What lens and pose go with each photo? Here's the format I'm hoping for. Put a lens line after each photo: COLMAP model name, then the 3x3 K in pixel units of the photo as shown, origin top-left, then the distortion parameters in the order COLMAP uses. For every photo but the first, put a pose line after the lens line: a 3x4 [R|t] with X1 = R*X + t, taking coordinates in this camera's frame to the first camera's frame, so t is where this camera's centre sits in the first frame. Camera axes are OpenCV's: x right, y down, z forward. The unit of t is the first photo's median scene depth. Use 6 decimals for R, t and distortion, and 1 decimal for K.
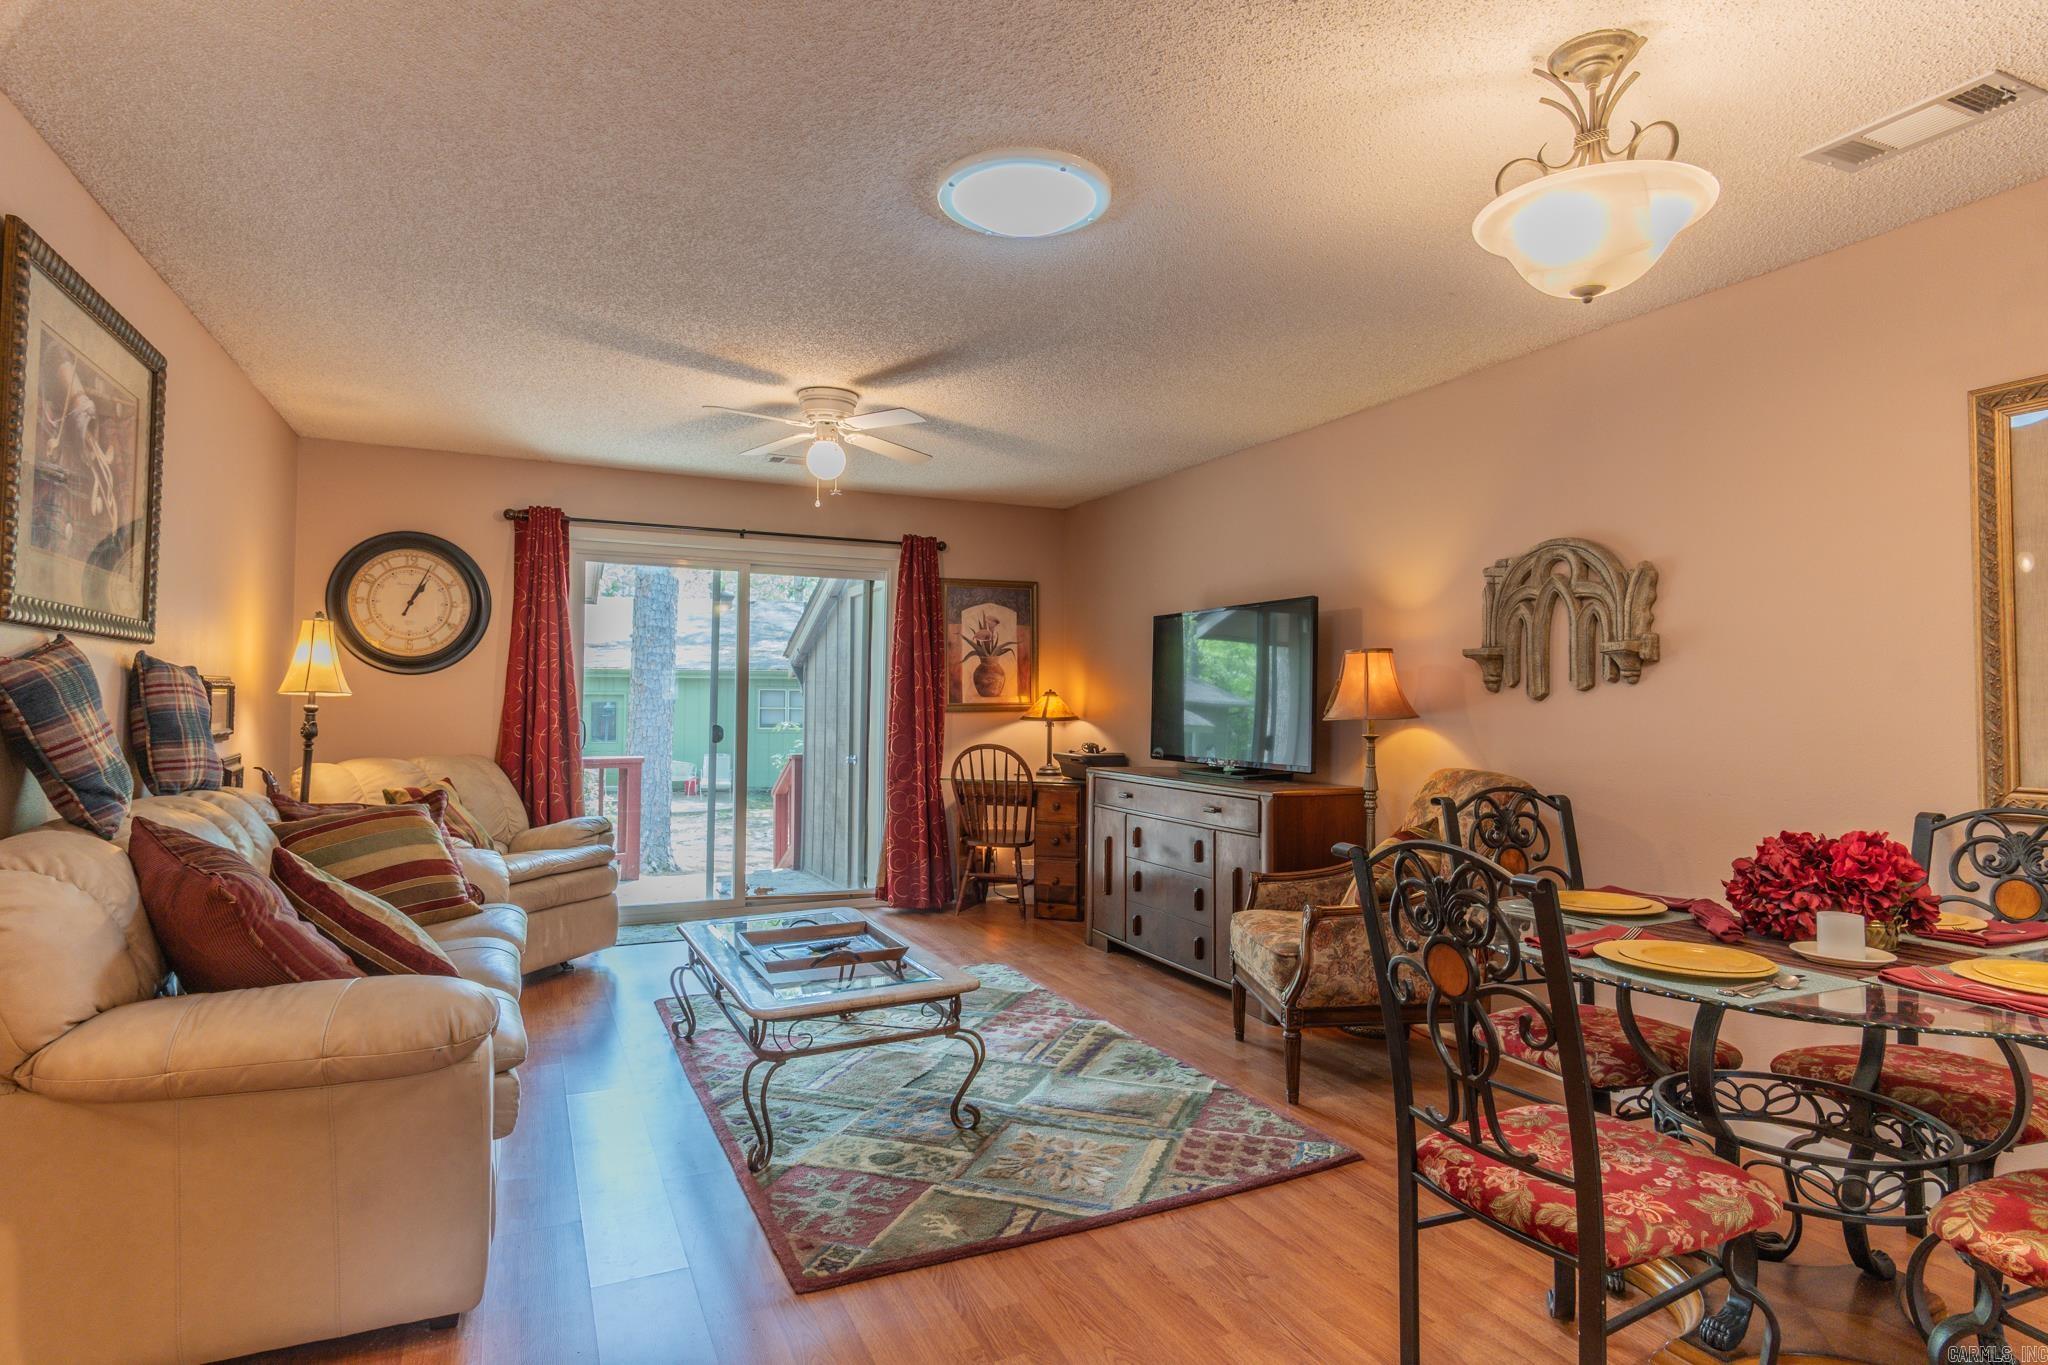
lens RADIAL K [[1098.1, 0, 1031.8], [0, 1098.1, 678.6], [0, 0, 1]] dist [0.007617, 0.001432]
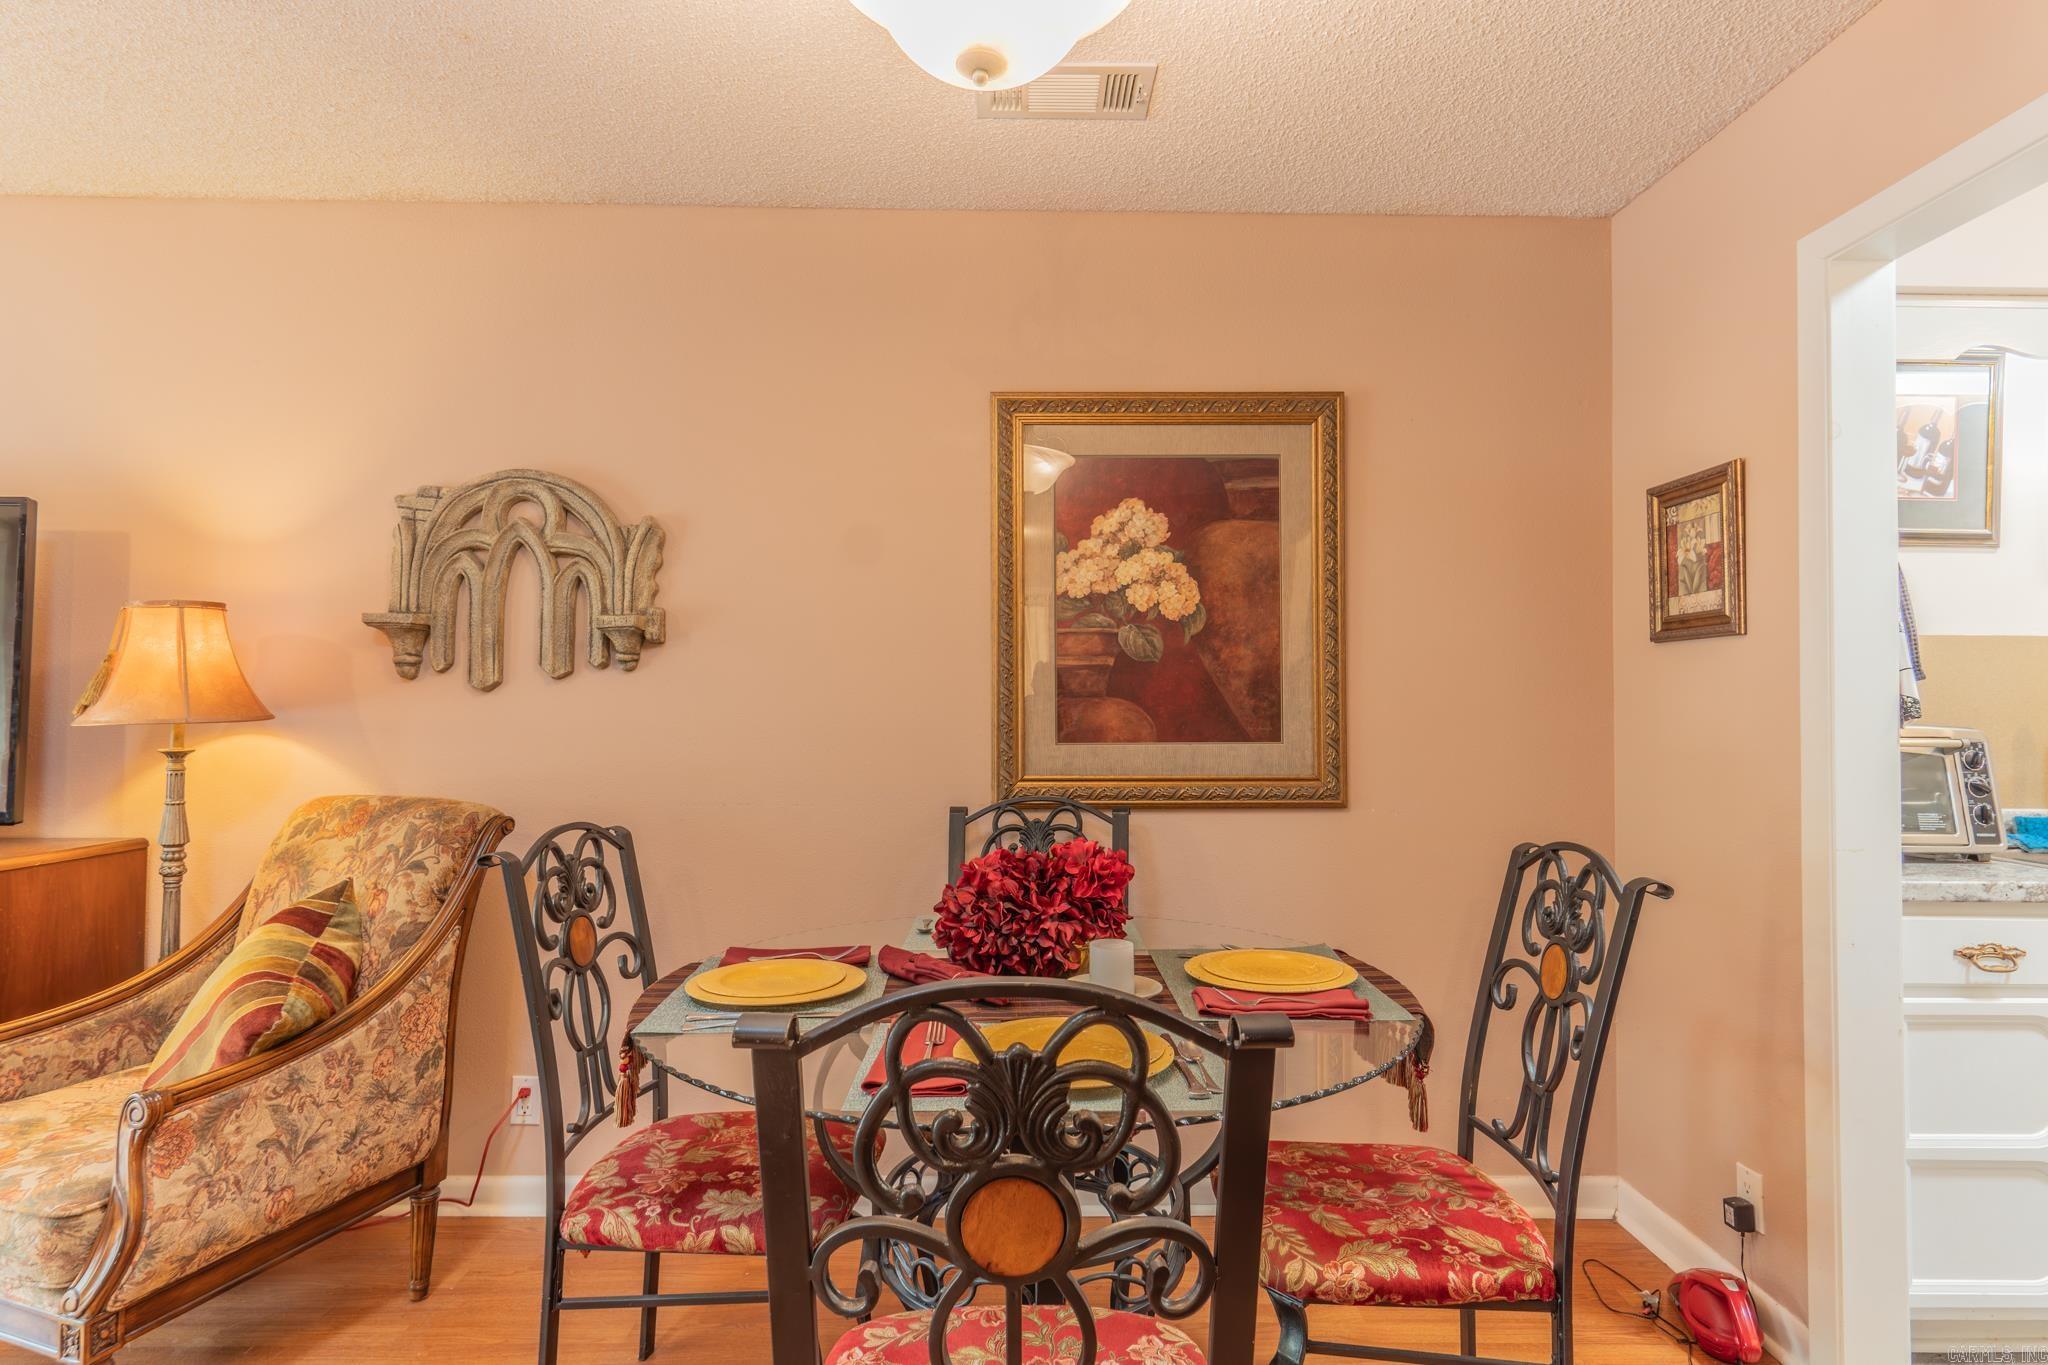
lens RADIAL K [[1092.7, 0, 1032.6], [0, 1092.7, 675.6], [0, 0, 1]] dist [0.003245, 0.003247]
pose [[0.415893, 0.019804, 0.909198, -0.024858], [-0.022569, 0.999680, -0.011452, 0.006555], [-0.909133, -0.015757, 0.416207, 0.259608]]
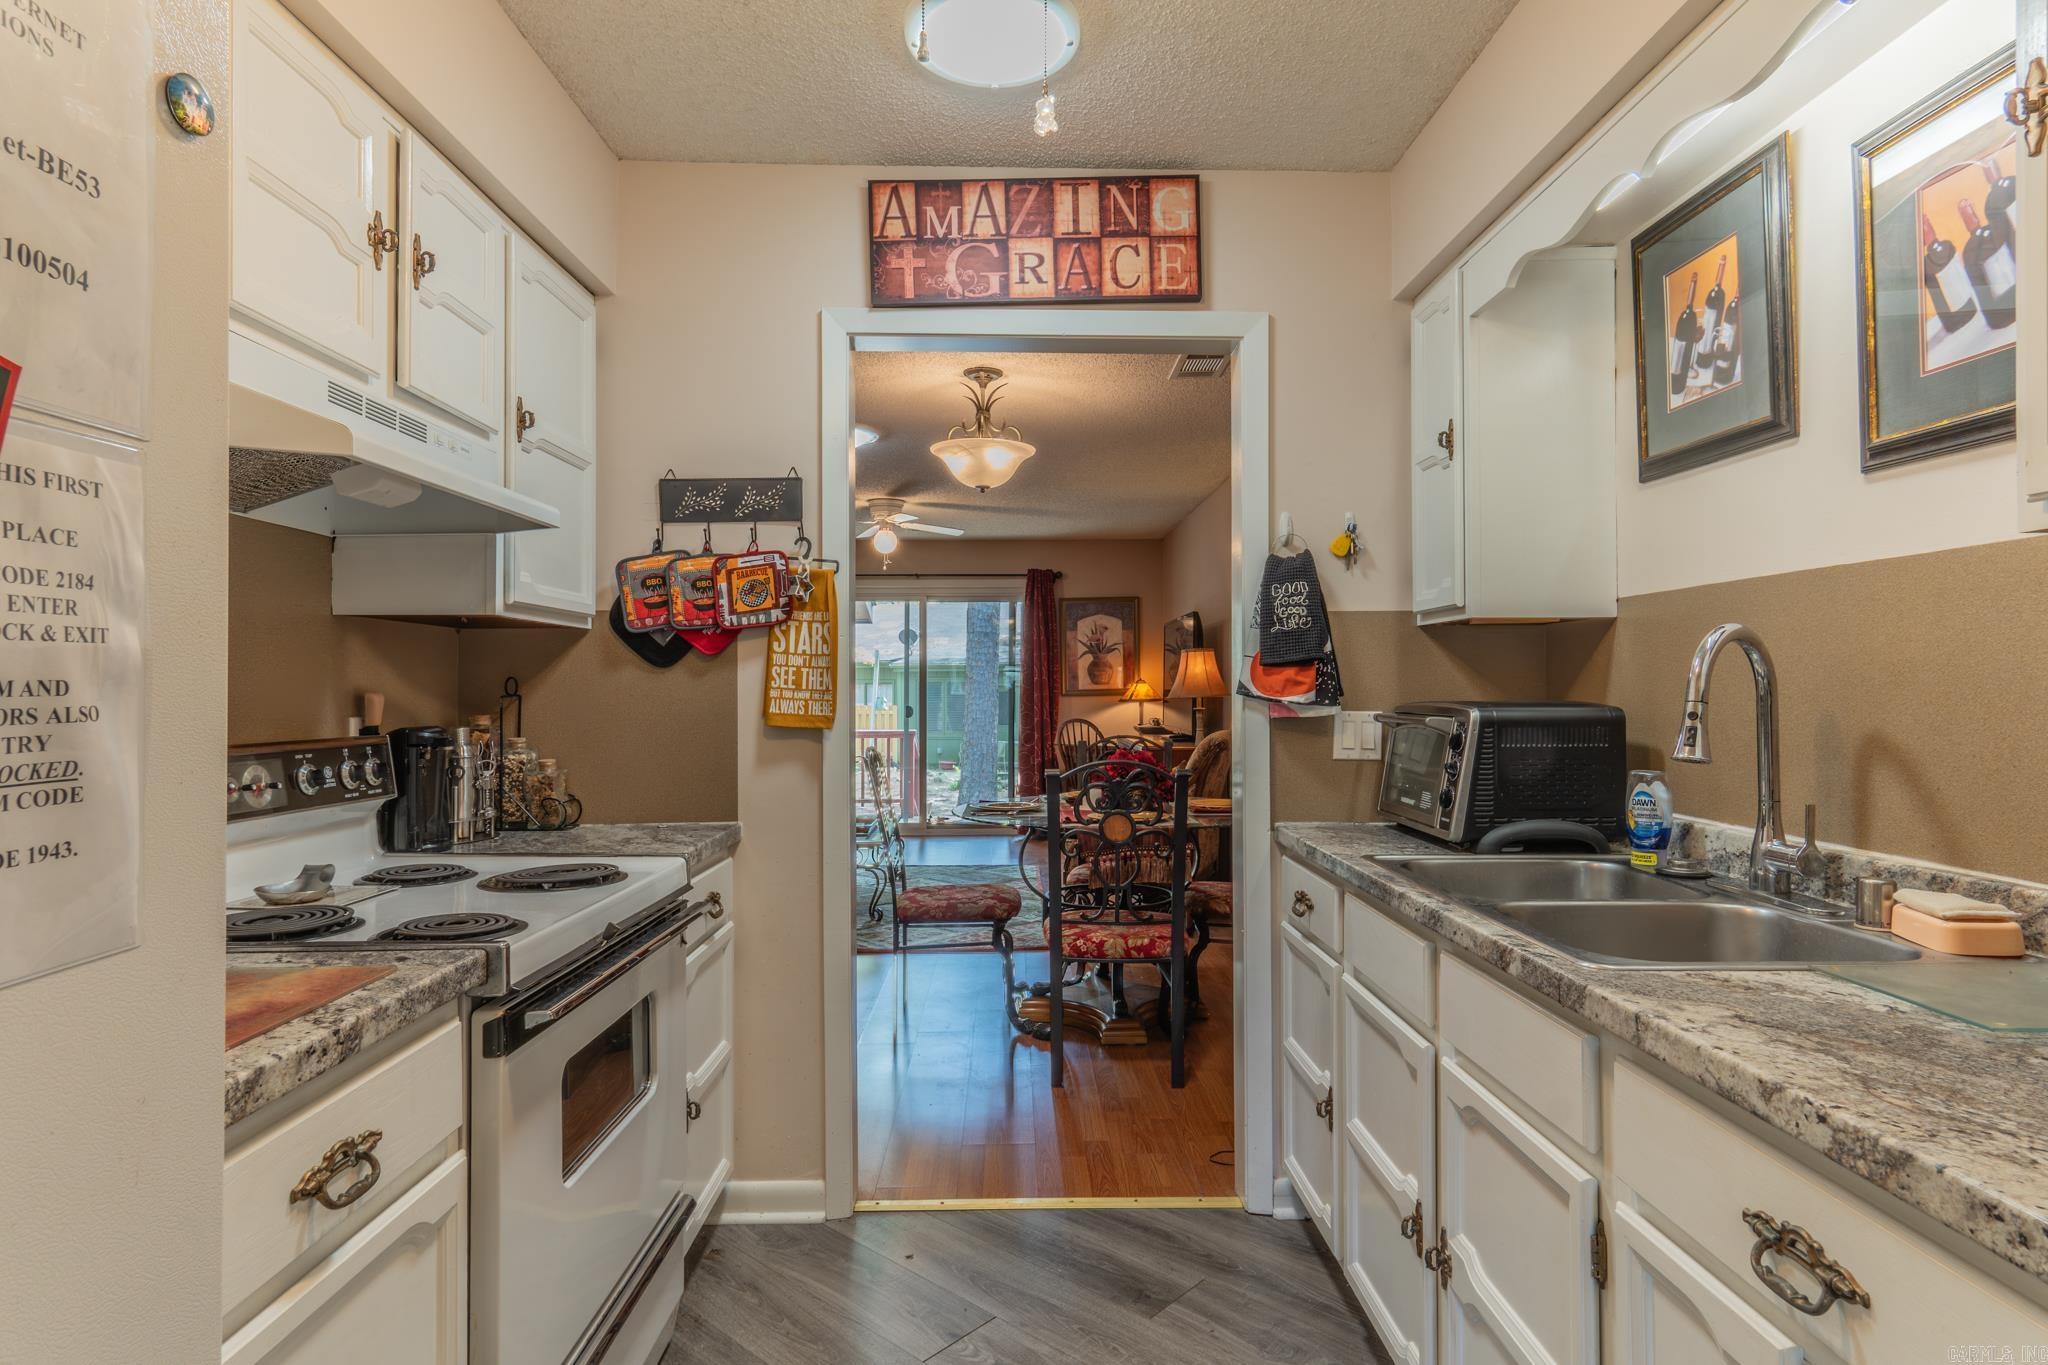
lens RADIAL K [[1092.7, 0, 1032.6], [0, 1092.7, 675.6], [0, 0, 1]] dist [0.003245, 0.003247]
pose [[0.913059, -0.016001, -0.407514, 0.525728], [0.019274, 0.999807, 0.003929, -0.001302], [0.407372, -0.011442, 0.913190, -0.310558]]
